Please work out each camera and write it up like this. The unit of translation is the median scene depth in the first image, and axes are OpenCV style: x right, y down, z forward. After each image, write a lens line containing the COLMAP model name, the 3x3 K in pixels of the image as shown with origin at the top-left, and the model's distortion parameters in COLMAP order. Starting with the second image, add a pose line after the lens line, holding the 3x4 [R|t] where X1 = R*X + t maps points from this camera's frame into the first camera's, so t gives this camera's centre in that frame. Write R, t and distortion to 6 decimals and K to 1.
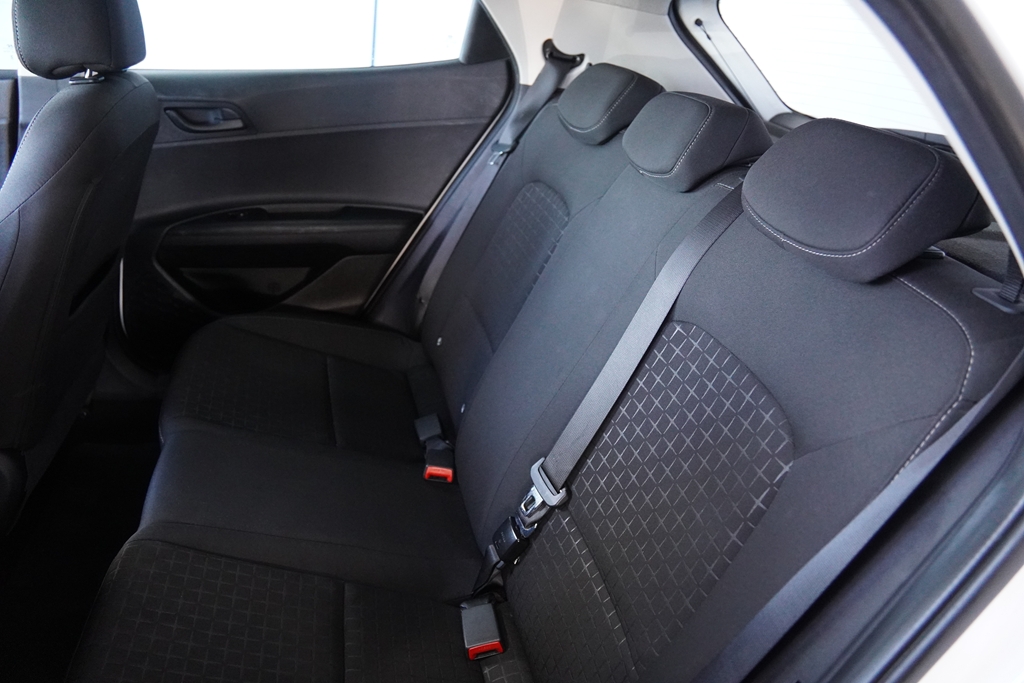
lens RADIAL K [[785.2, 0, 520.3], [0, 785.2, 346.5], [0, 0, 1]] dist [-0.124842, 0.059691]
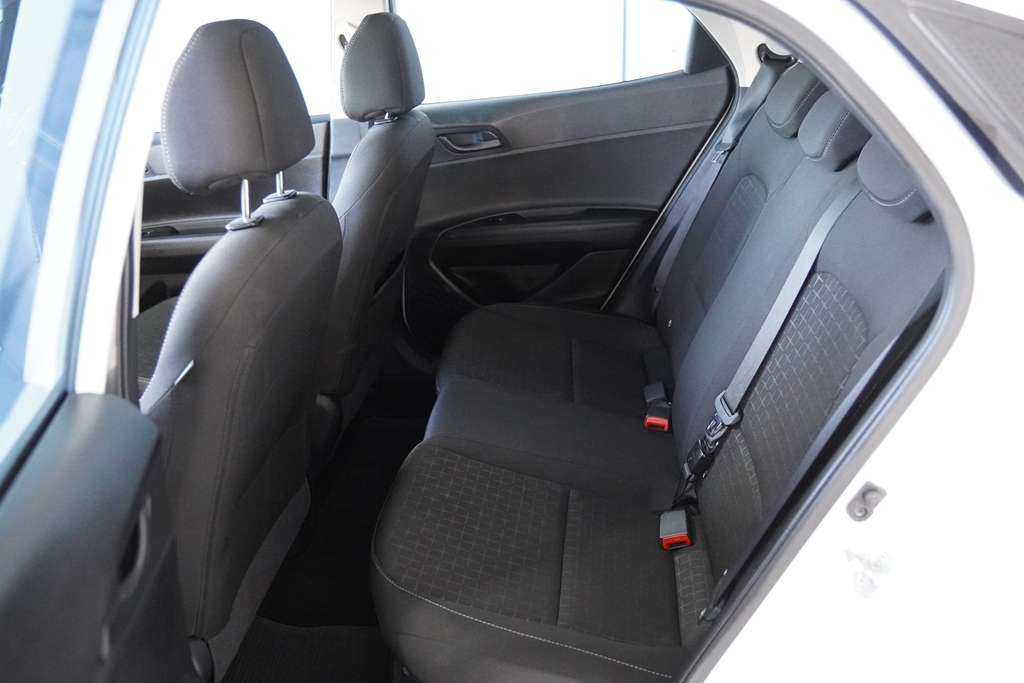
lens RADIAL K [[830.2, 0, 511.9], [0, 830.2, 338.1], [0, 0, 1]] dist [-0.066592, 0.010549]
pose [[0.942111, -0.012329, -0.335074, 0.099139], [0.001567, 0.999475, -0.032370, 0.065257], [0.335297, 0.029972, 0.941636, -0.234539]]
